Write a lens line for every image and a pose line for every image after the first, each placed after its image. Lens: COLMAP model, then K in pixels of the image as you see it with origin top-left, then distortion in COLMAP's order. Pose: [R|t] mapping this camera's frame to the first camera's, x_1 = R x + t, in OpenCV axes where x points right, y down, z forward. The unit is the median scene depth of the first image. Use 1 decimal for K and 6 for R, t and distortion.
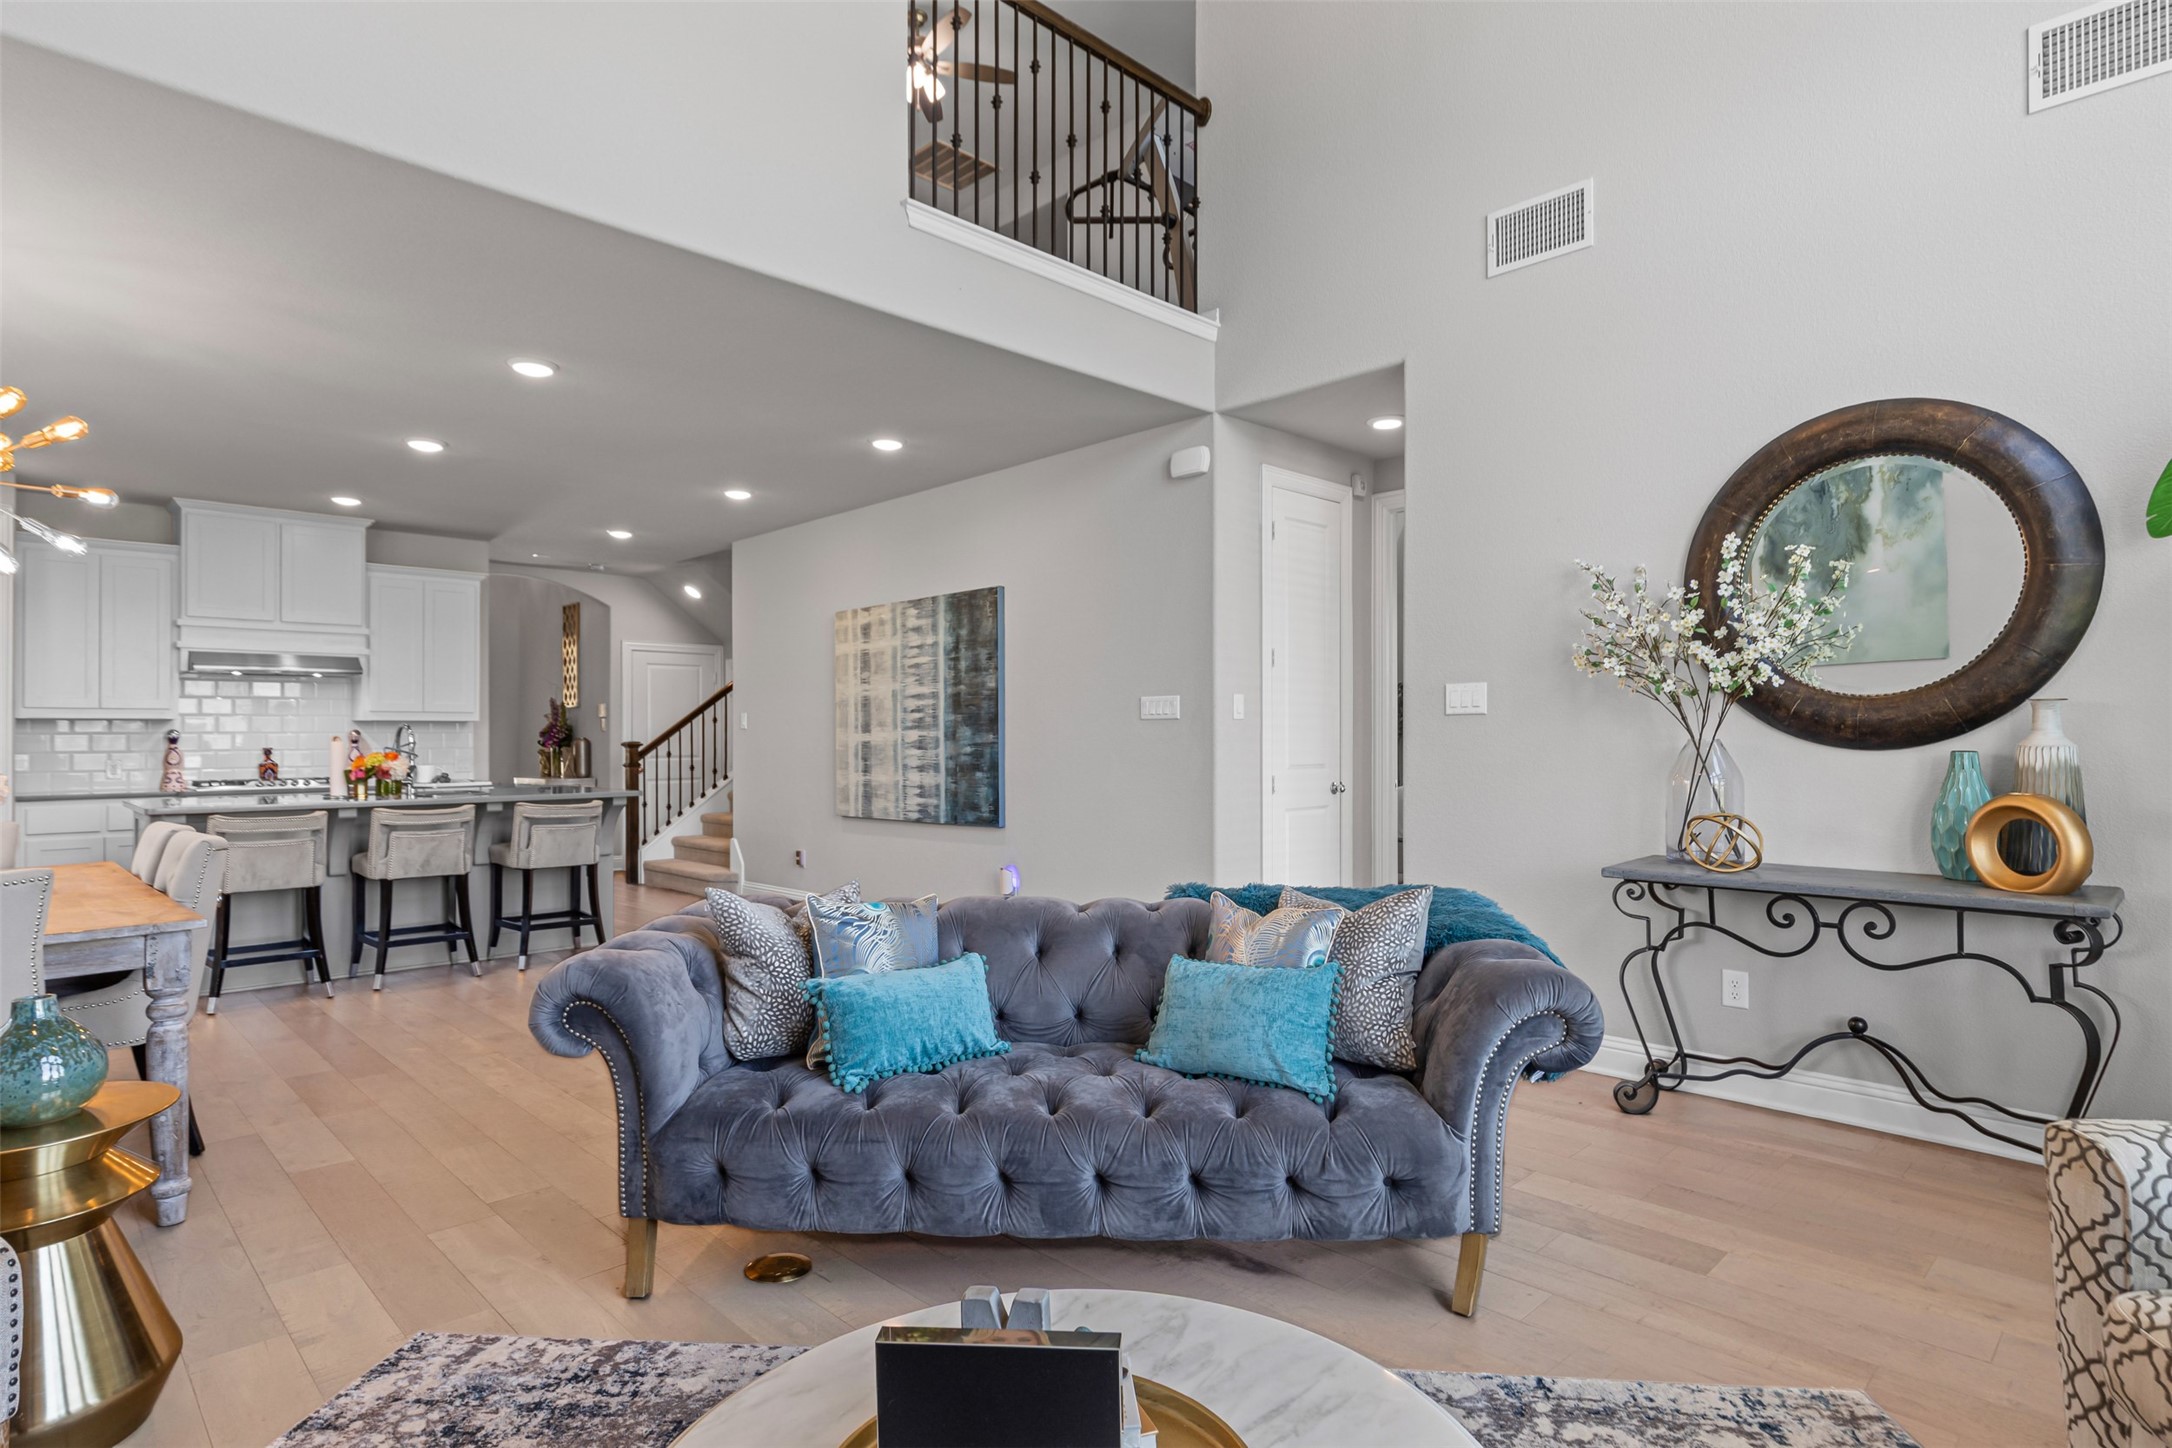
lens RADIAL K [[1142.9, 0, 1095.1], [0, 1142.9, 732.1], [0, 0, 1]] dist [0.000795, 0.000411]
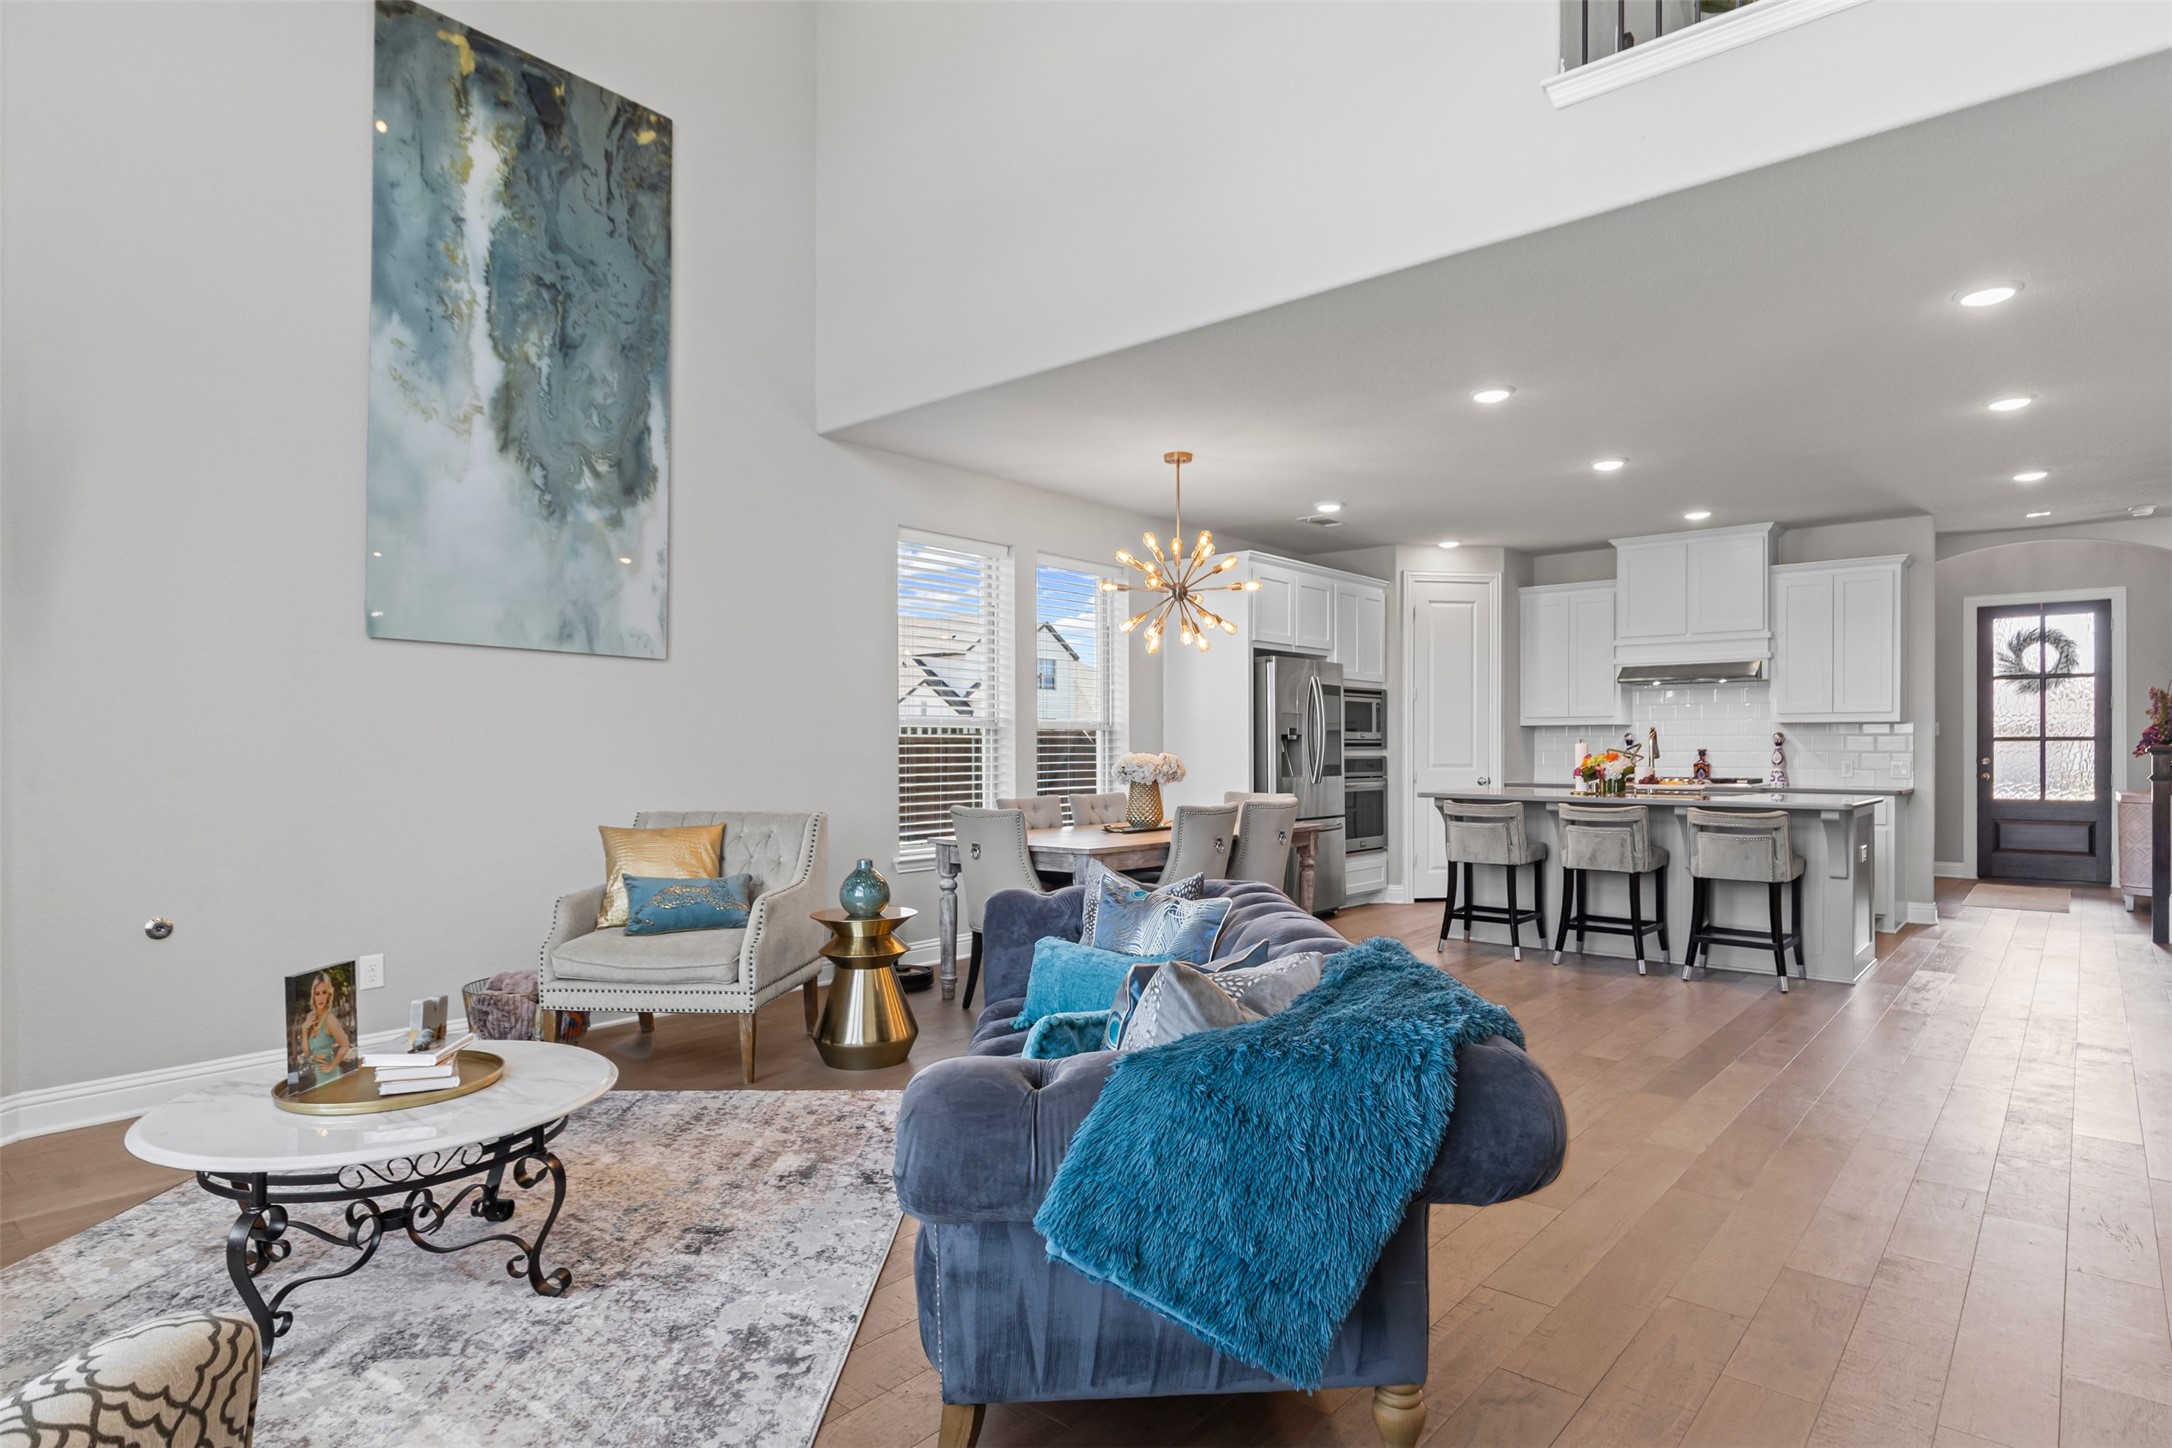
lens RADIAL K [[1142.9, 0, 1089.0], [0, 1142.9, 747.5], [0, 0, 1]] dist [0.000795, 0.000411]
pose [[0.077928, 0.007703, -0.996929, 0.344436], [0.005118, 0.999954, 0.008126, 0.000719], [0.996946, -0.005736, 0.077885, 0.342335]]
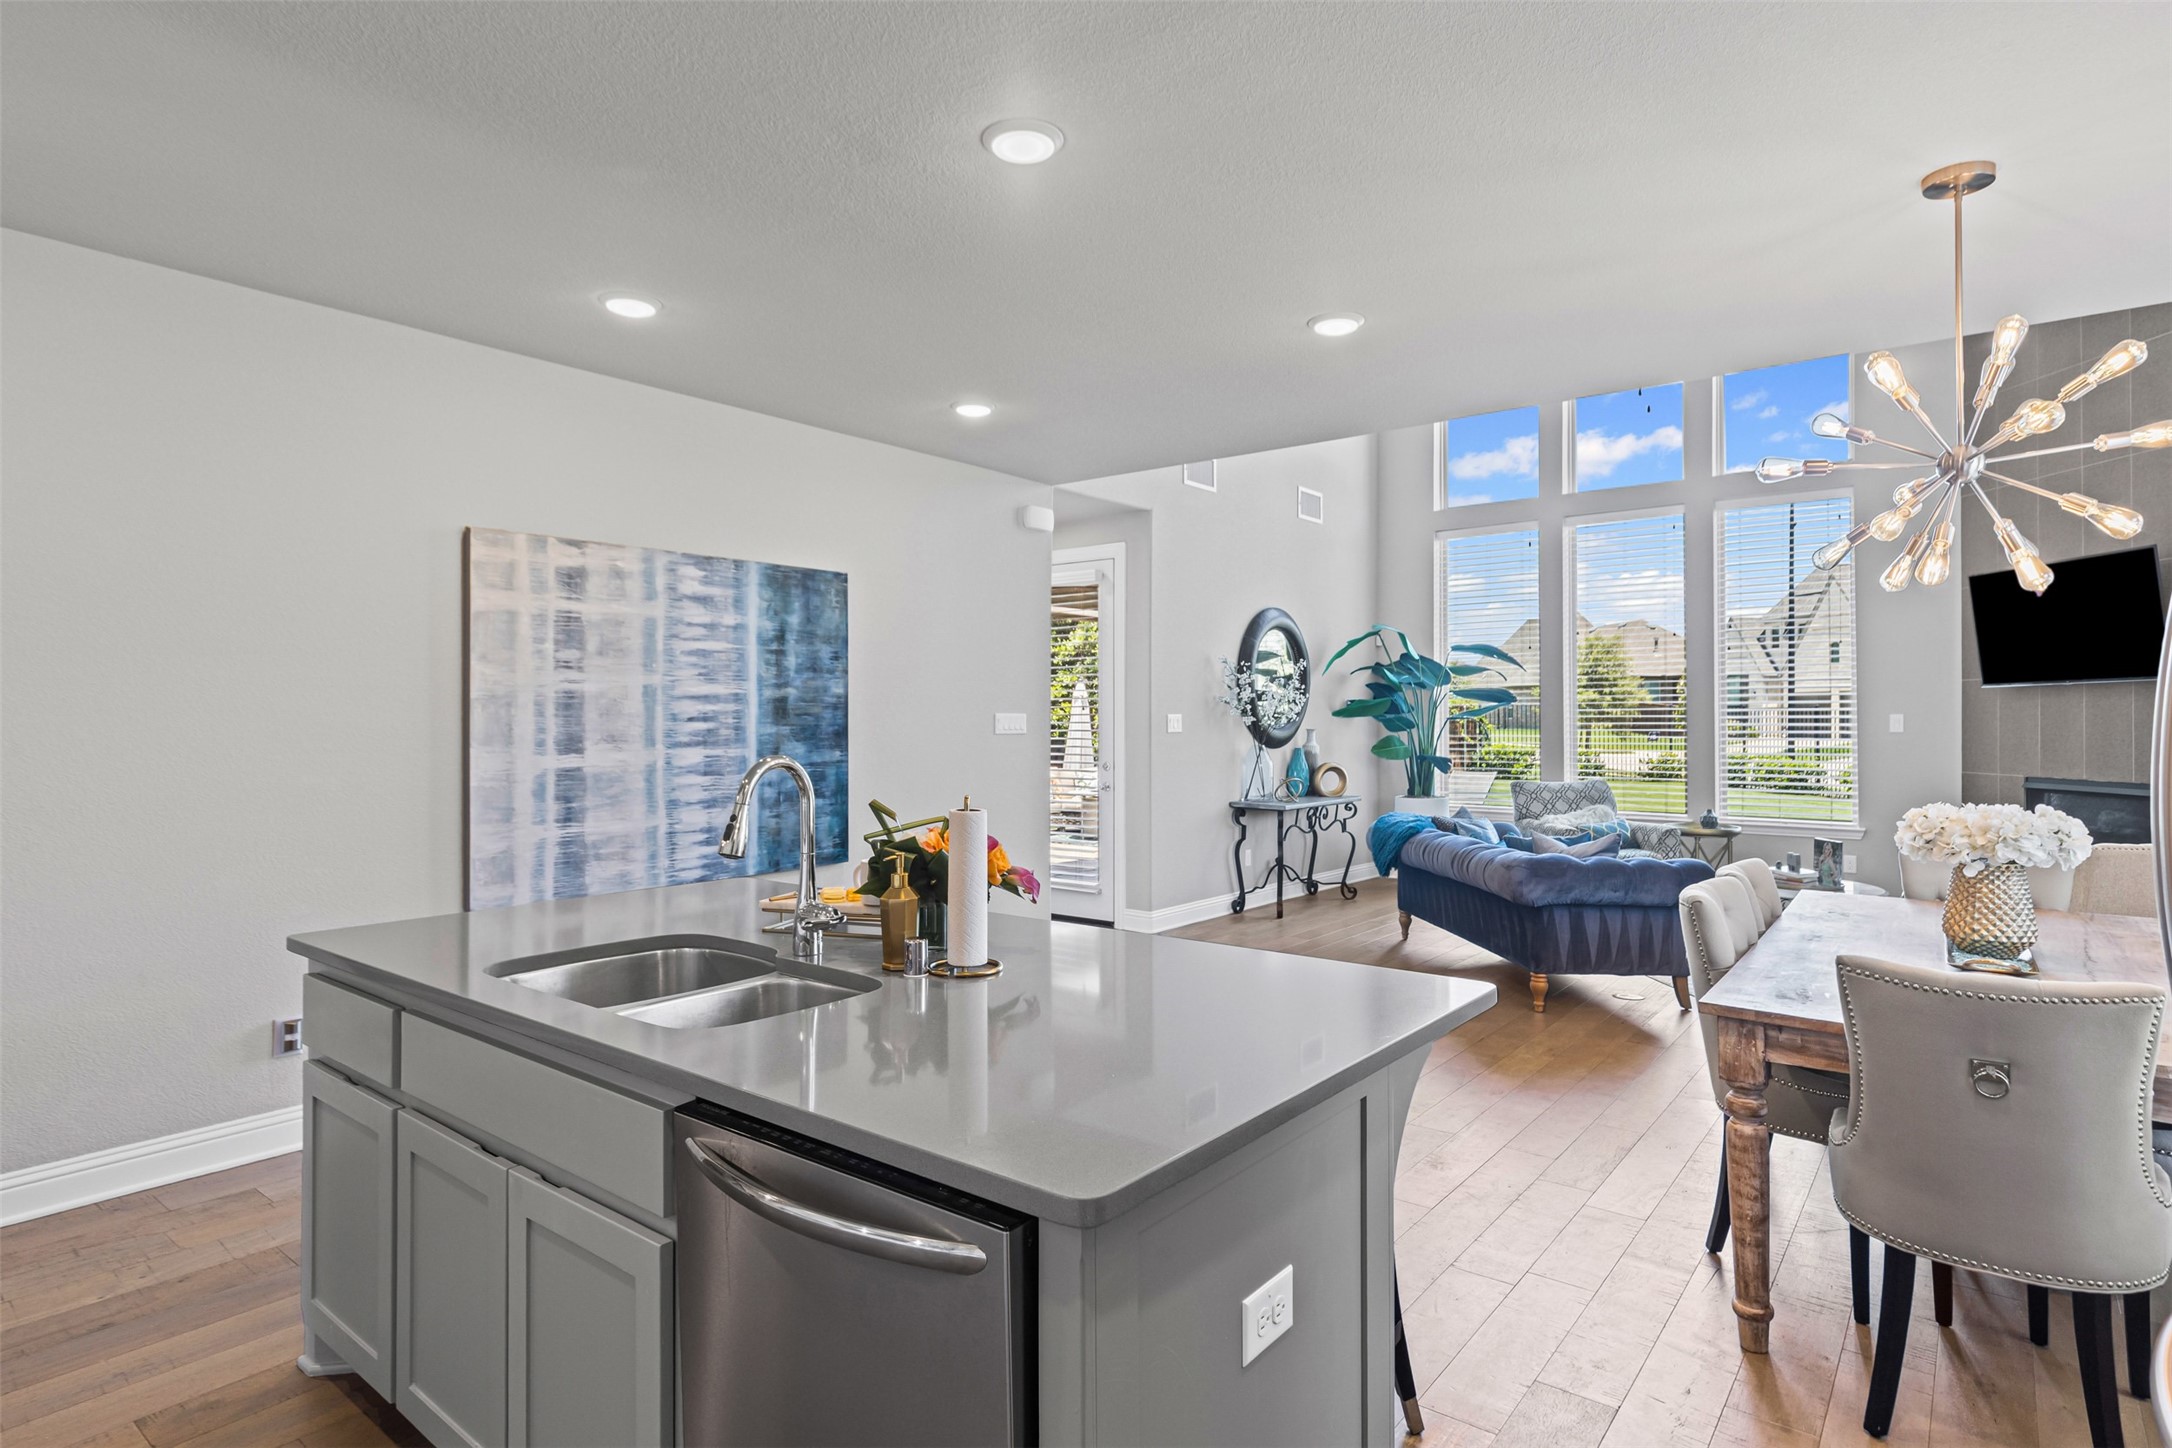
lens RADIAL K [[1142.9, 0, 1093.6], [0, 1142.9, 696.0], [0, 0, 1]] dist [0.000795, 0.000411]
pose [[-0.124509, 0.024573, 0.991914, -0.816178], [-0.005339, 0.999662, -0.025435, -0.015442], [-0.992204, -0.008463, -0.124336, 0.807356]]
